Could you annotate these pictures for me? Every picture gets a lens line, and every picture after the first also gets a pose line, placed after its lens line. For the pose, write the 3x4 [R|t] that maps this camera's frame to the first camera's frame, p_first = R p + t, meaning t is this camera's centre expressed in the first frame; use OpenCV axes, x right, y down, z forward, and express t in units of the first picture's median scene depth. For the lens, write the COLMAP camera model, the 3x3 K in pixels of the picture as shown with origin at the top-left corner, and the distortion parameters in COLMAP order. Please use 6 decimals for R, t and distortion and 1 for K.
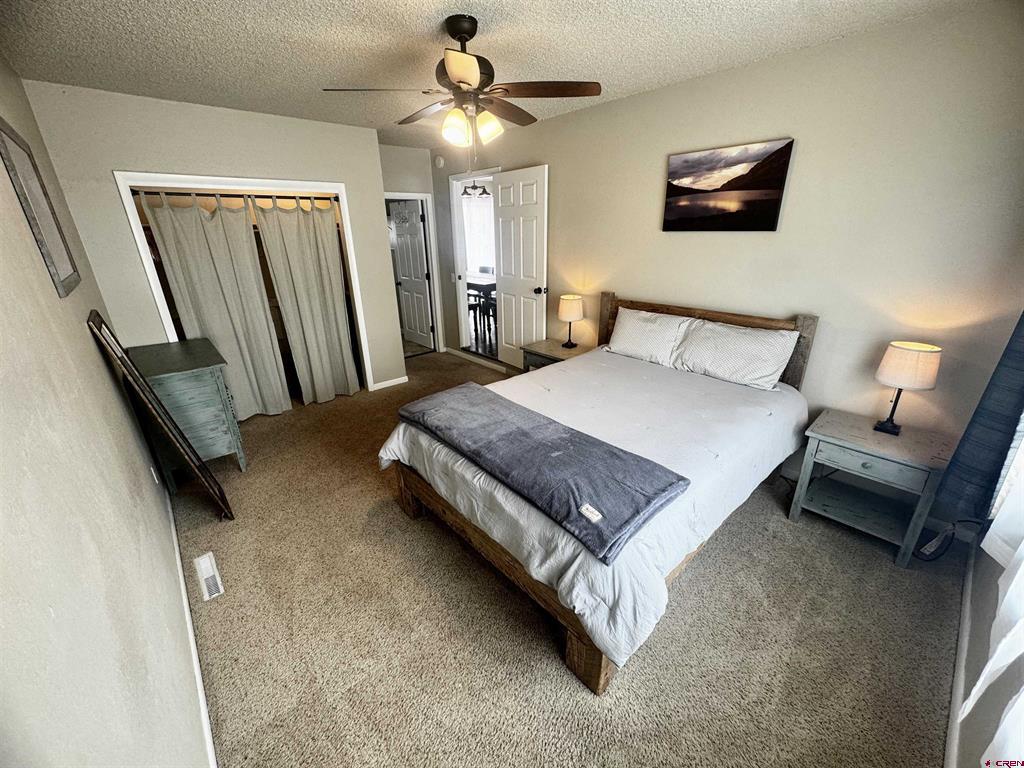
lens RADIAL K [[408.3, 0, 512.4], [0, 408.3, 381.7], [0, 0, 1]] dist [-0.001696, 0.000292]
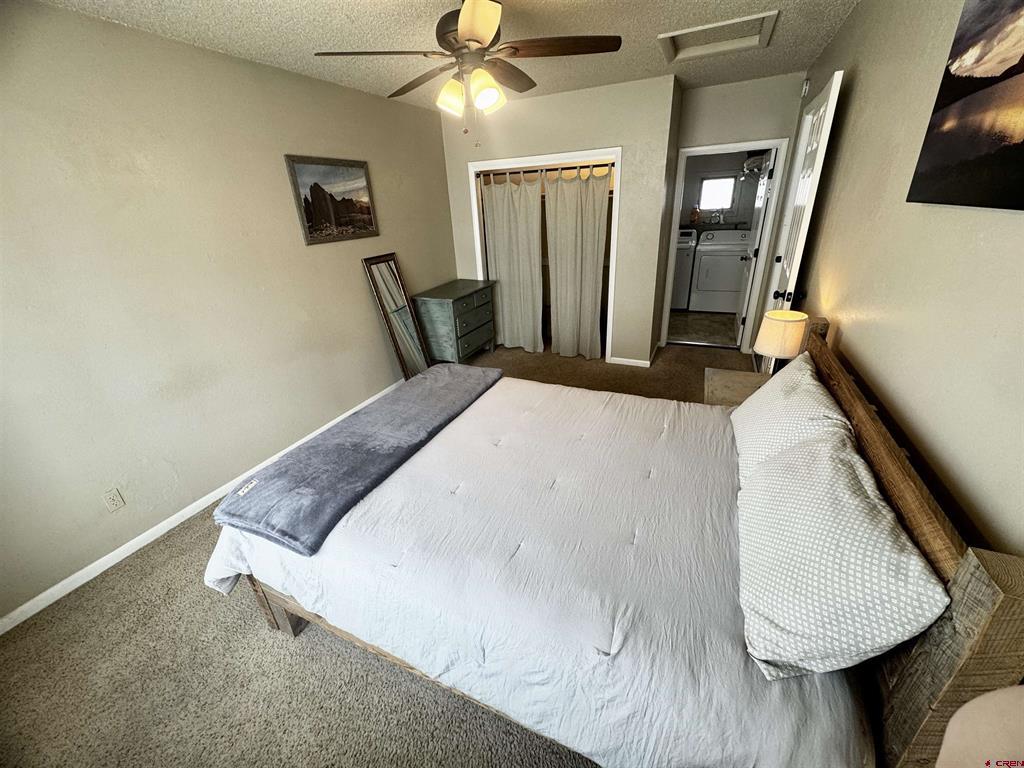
lens RADIAL K [[408.3, 0, 510.7], [0, 408.3, 380.6], [0, 0, 1]] dist [-0.001696, 0.000292]
pose [[0.401003, 0.366054, -0.839763, 0.650950], [-0.284684, 0.921102, 0.265568, -0.210797], [0.870719, 0.132573, 0.473574, 0.513058]]
